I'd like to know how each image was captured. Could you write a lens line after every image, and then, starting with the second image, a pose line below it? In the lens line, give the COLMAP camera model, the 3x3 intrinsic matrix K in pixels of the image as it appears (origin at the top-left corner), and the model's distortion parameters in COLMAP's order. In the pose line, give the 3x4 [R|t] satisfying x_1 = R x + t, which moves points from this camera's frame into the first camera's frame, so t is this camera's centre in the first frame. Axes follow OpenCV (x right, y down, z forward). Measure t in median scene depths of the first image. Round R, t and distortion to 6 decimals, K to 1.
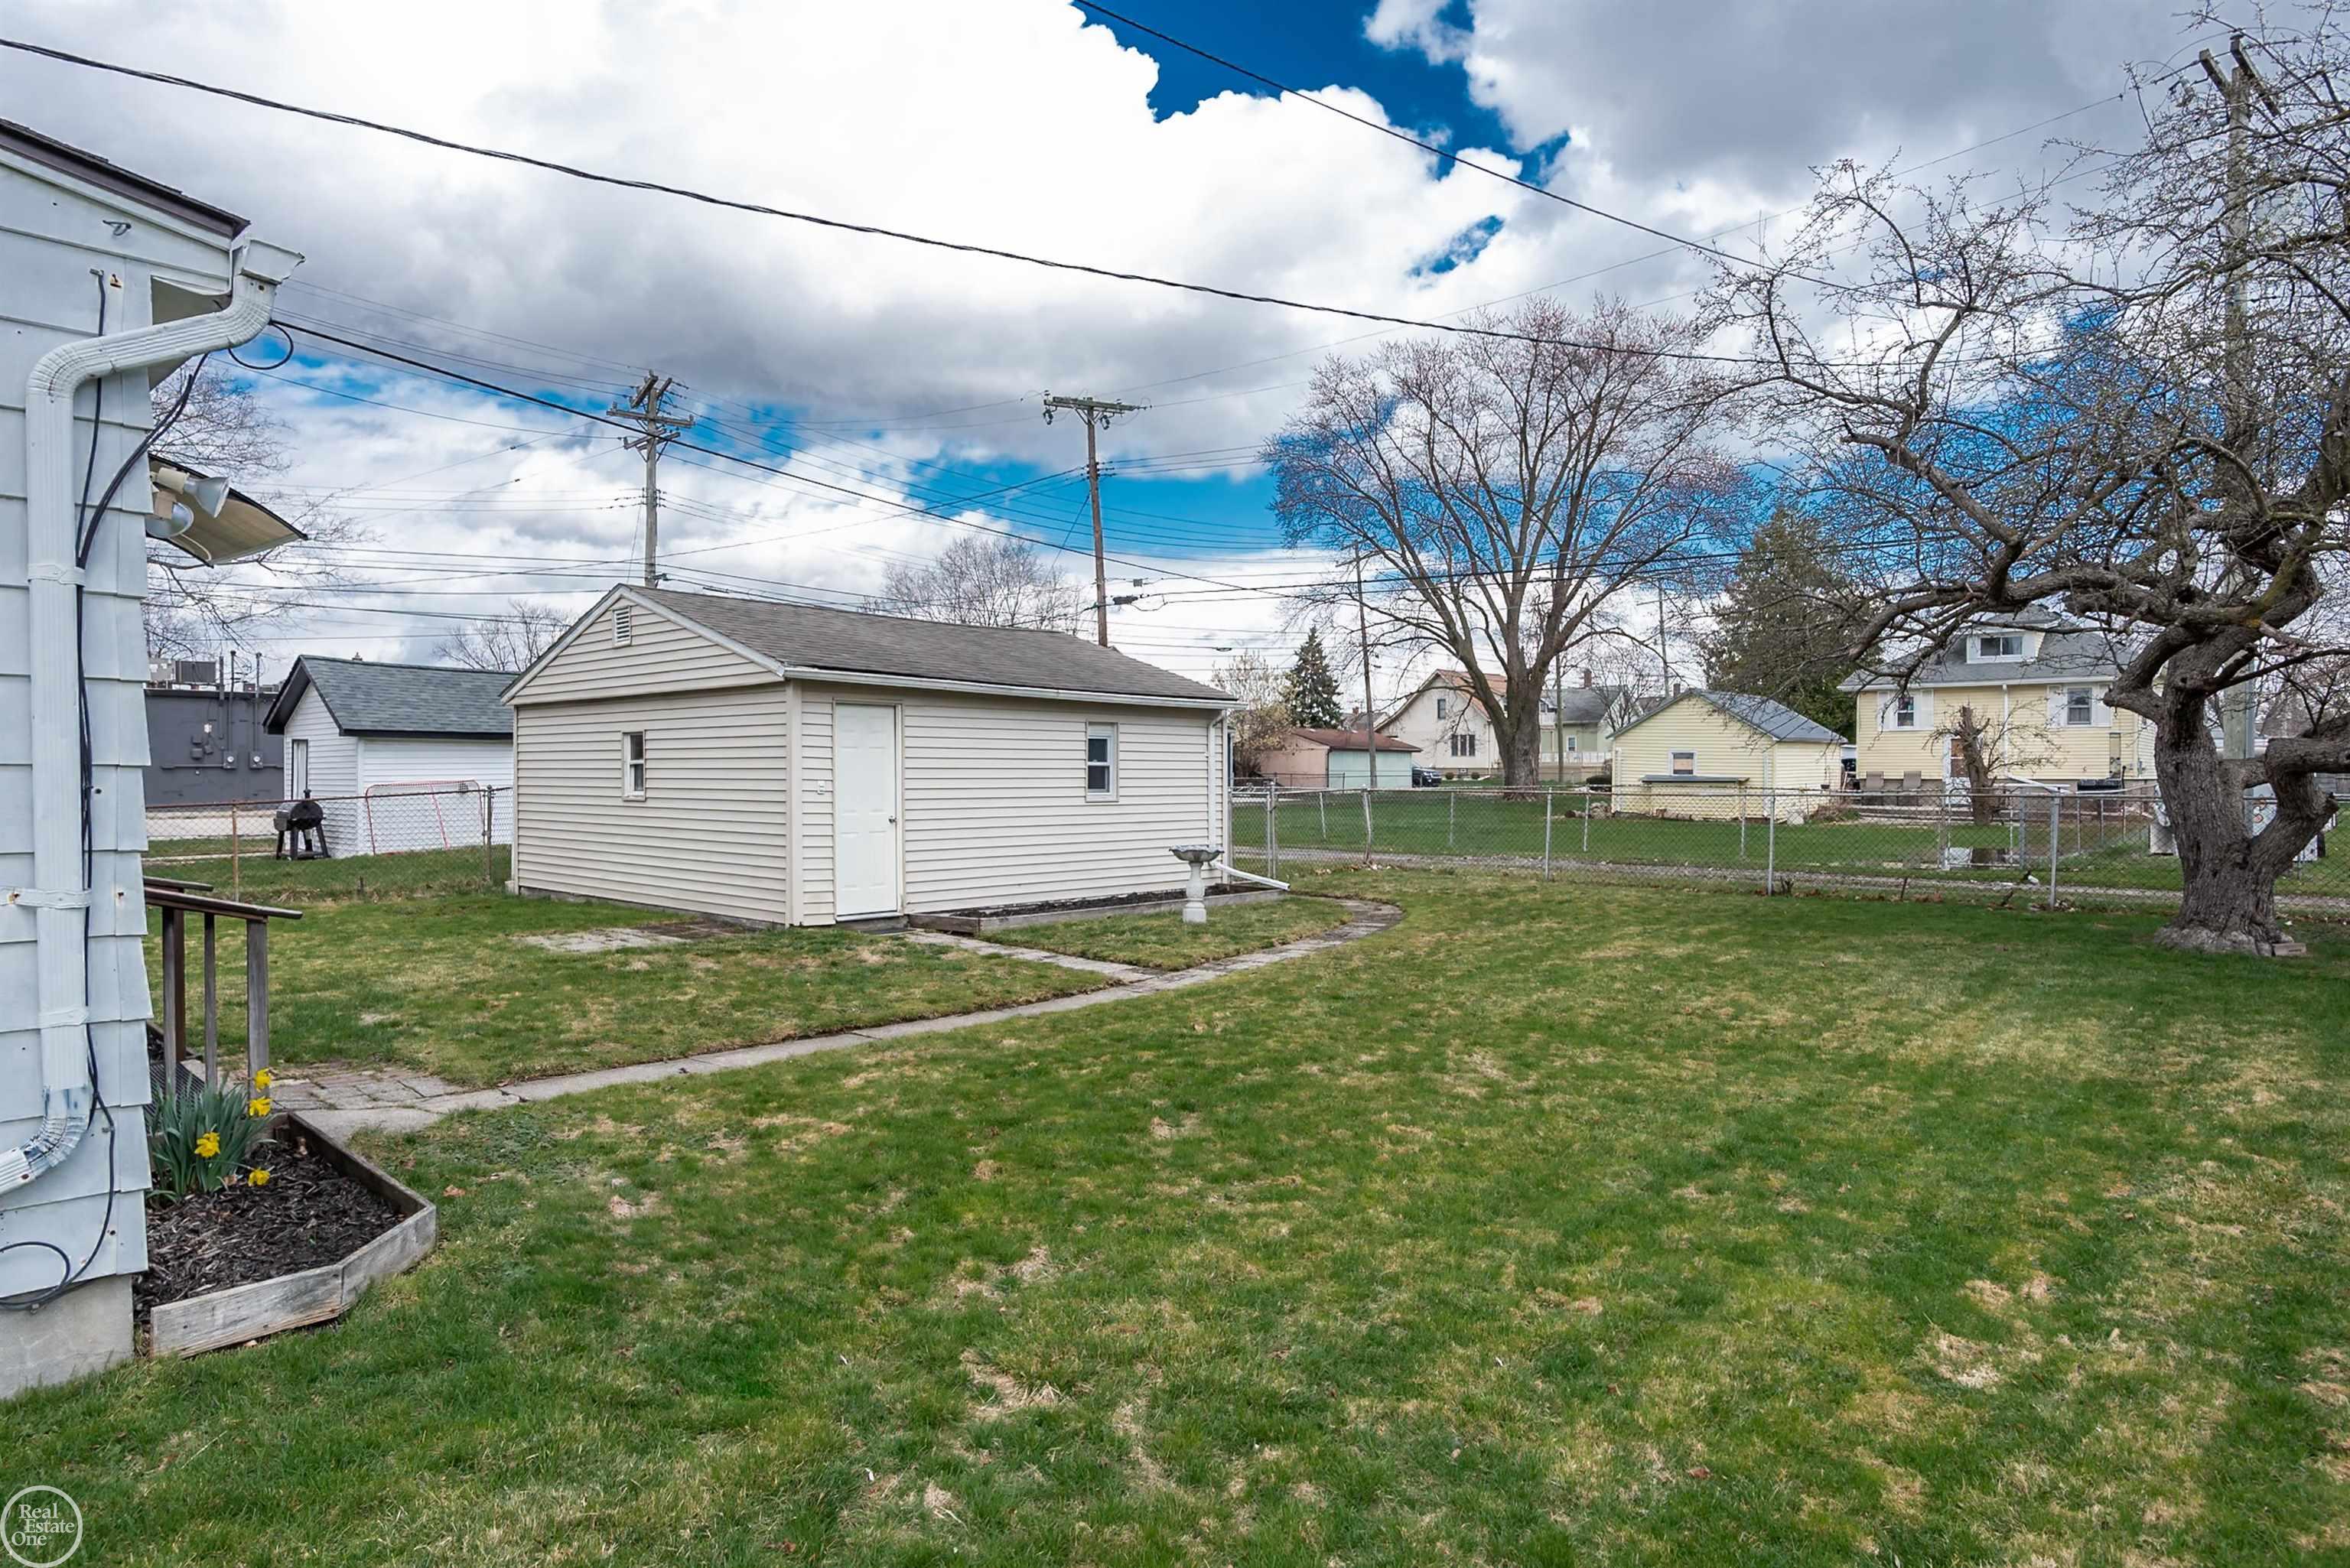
lens RADIAL K [[1346.1, 0, 1175.0], [0, 1346.1, 784.0], [0, 0, 1]] dist [-0.024122, 0.000615]
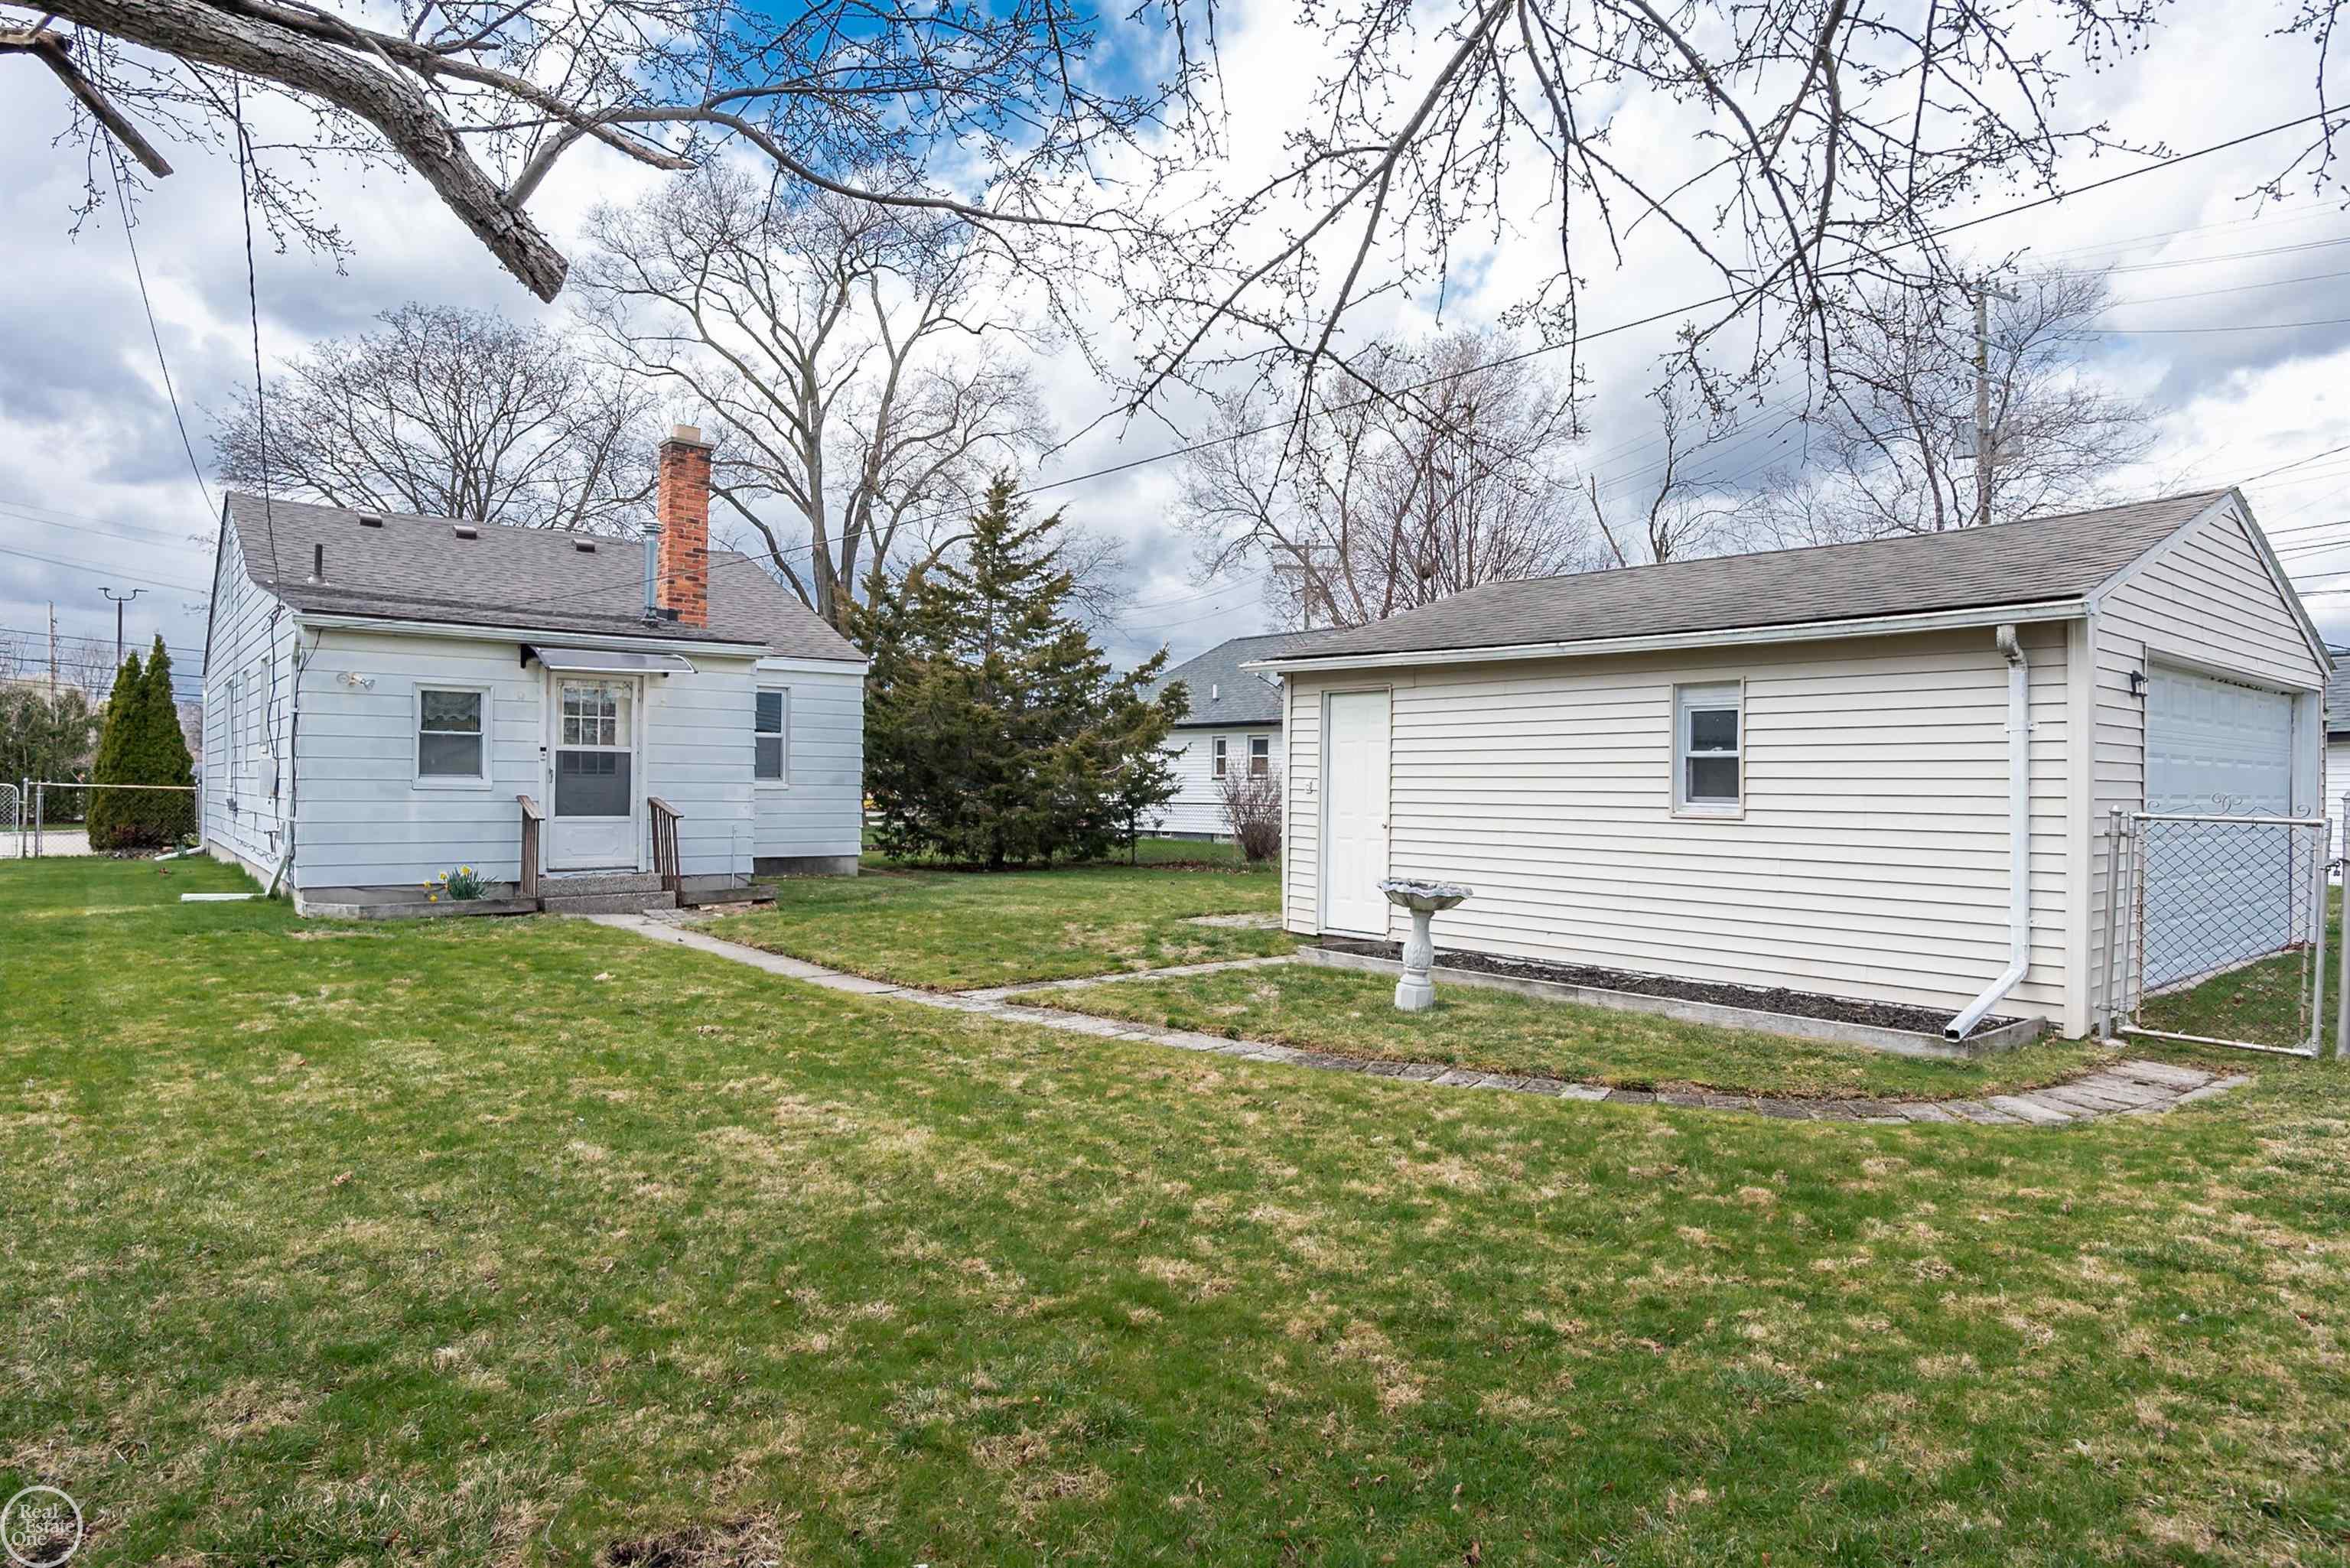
lens RADIAL K [[1346.1, 0, 1175.0], [0, 1346.1, 784.0], [0, 0, 1]] dist [-0.024122, 0.000615]
pose [[-0.150993, -0.017697, -0.988376, 0.557761], [-0.031441, 0.999420, -0.013091, 0.013197], [0.988035, 0.029098, -0.151461, 0.858372]]
